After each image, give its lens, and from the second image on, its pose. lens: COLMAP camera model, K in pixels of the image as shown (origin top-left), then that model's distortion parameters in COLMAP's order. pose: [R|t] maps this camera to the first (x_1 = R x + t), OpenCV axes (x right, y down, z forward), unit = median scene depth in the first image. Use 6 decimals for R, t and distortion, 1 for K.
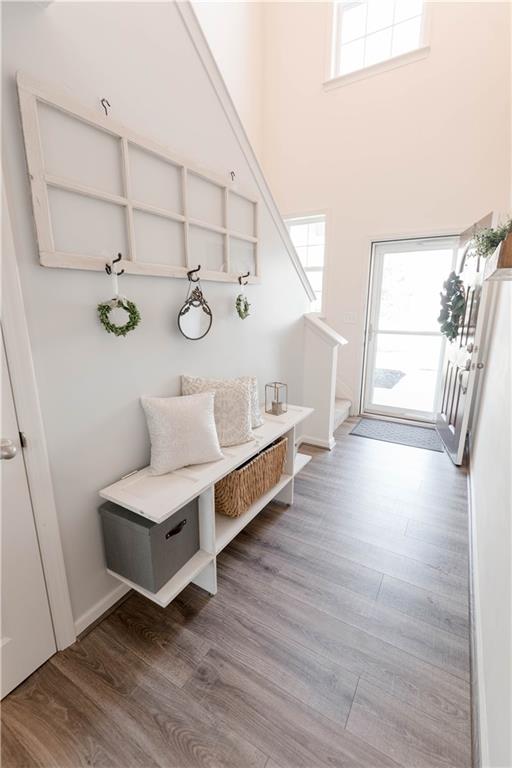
lens RADIAL K [[331.9, 0, 256.0], [0, 331.9, 384.0], [0, 0, 1]] dist [0.000685, -0.000148]
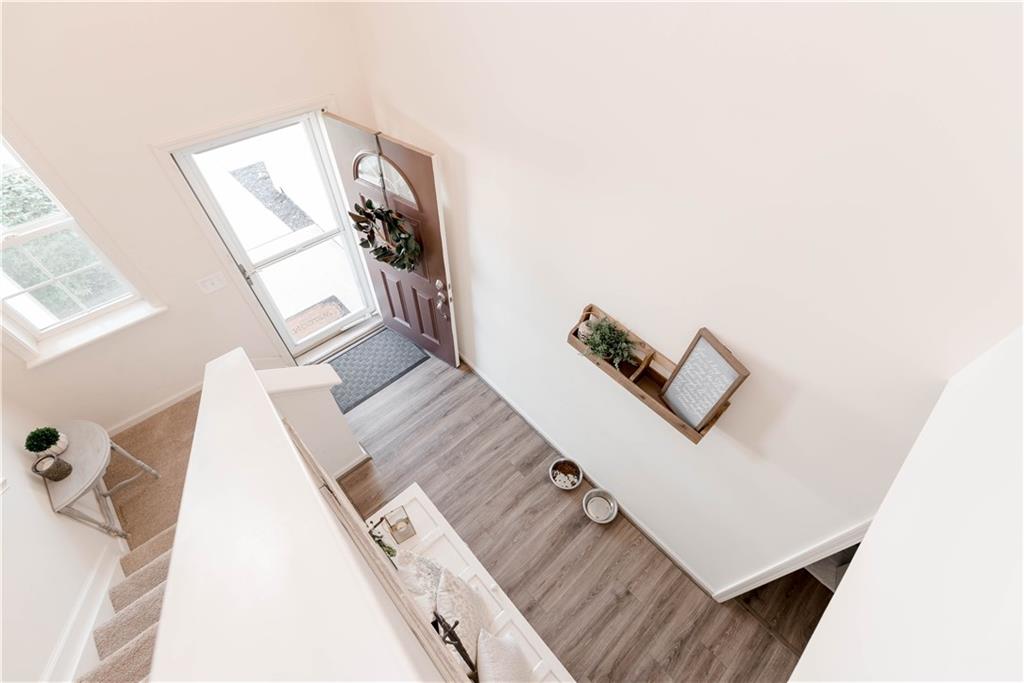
lens RADIAL K [[442.6, 0, 515.0], [0, 442.6, 346.0], [0, 0, 1]] dist [0.000685, -0.000148]
pose [[0.281593, -0.734627, 0.617276, -0.358327], [0.213332, 0.675139, 0.706171, -1.624971], [-0.935519, -0.067168, 0.346833, 0.725806]]
